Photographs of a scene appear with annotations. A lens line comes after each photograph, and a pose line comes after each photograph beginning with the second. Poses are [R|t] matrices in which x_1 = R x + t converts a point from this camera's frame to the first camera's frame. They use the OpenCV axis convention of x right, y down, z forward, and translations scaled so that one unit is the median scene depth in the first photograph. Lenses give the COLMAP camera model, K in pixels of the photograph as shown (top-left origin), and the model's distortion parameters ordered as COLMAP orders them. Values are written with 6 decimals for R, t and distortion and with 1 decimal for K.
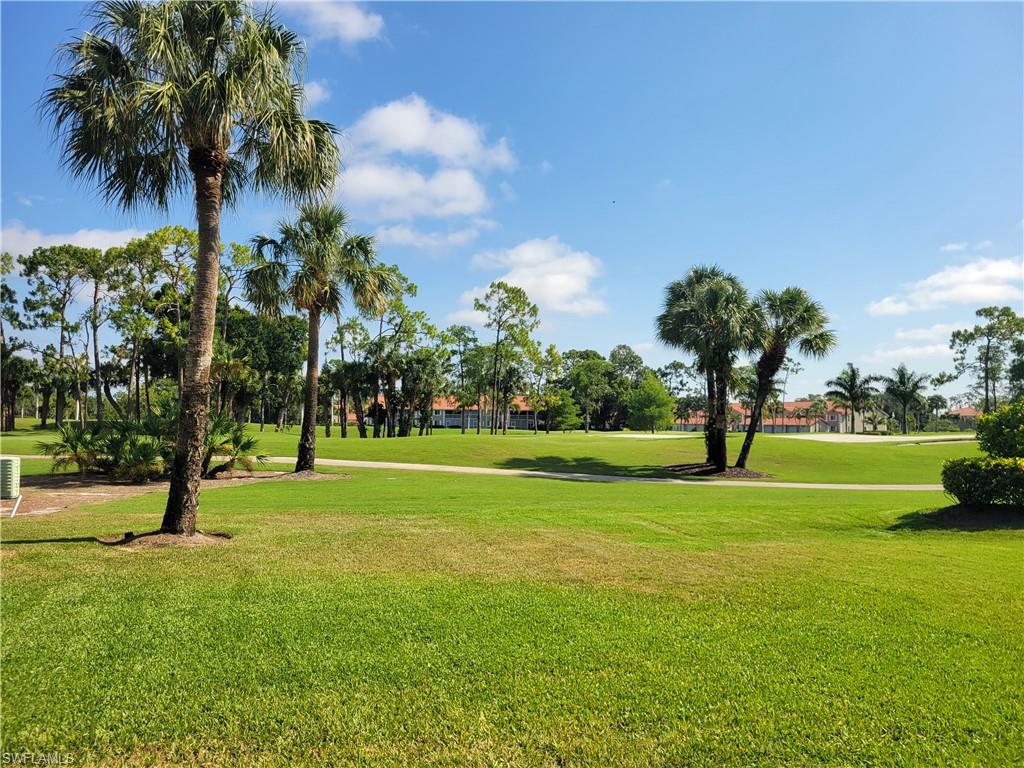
lens RADIAL K [[772.0, 0, 516.1], [0, 772.0, 379.0], [0, 0, 1]] dist [0.047478, -0.006956]
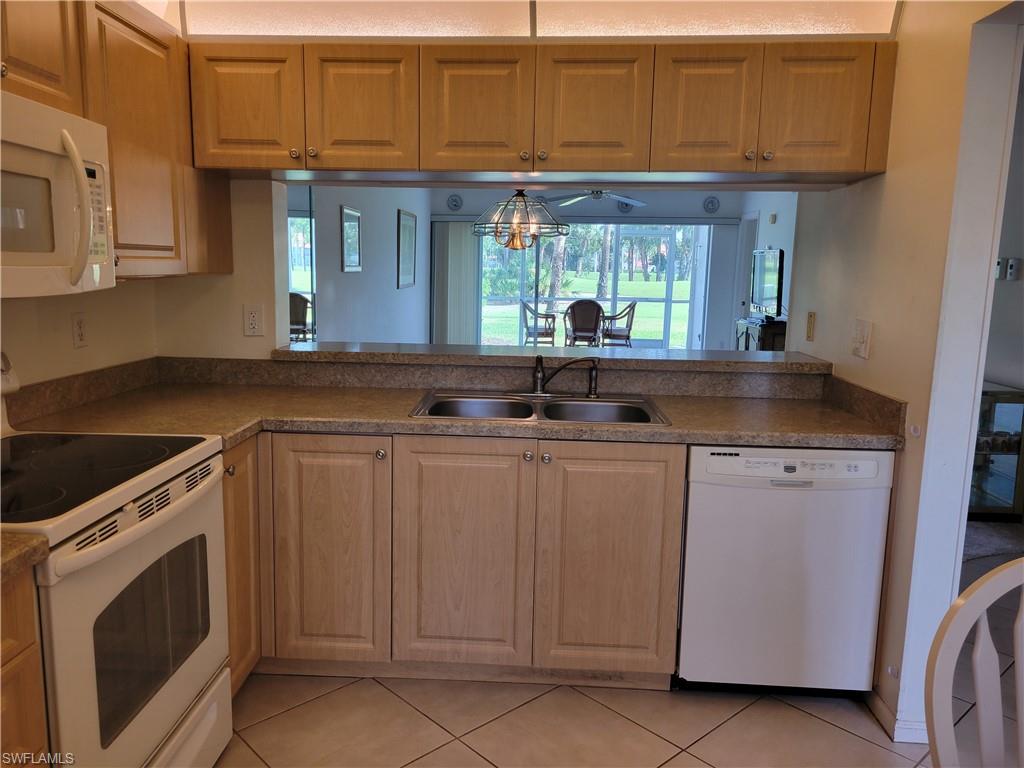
lens RADIAL K [[772.0, 0, 510.5], [0, 772.0, 380.8], [0, 0, 1]] dist [0.047478, -0.006956]
pose [[0.929933, 0.058263, -0.363085, 0.045204], [0.014949, 0.980562, 0.195637, -0.010830], [0.367426, -0.187357, 0.910986, -0.176804]]
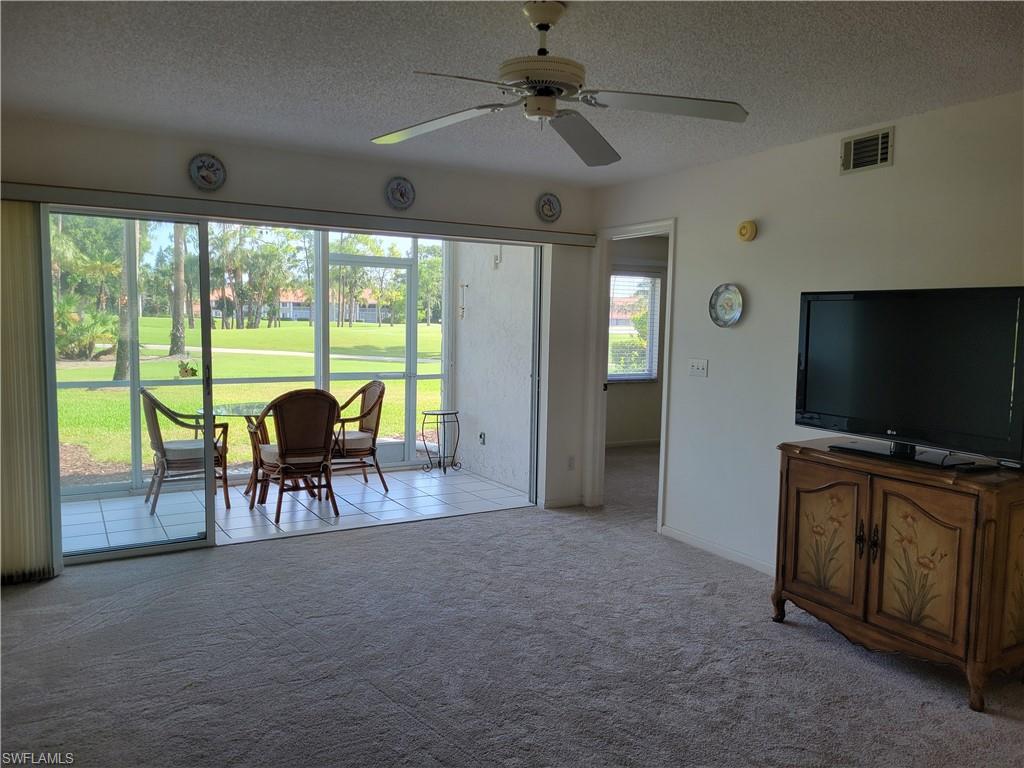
lens RADIAL K [[772.0, 0, 511.5], [0, 772.0, 394.7], [0, 0, 1]] dist [0.047478, -0.006956]
pose [[0.983570, -0.013685, 0.180006, 0.010503], [-0.014971, 0.987505, 0.156875, -0.007900], [-0.179903, -0.156993, 0.971076, -0.108063]]
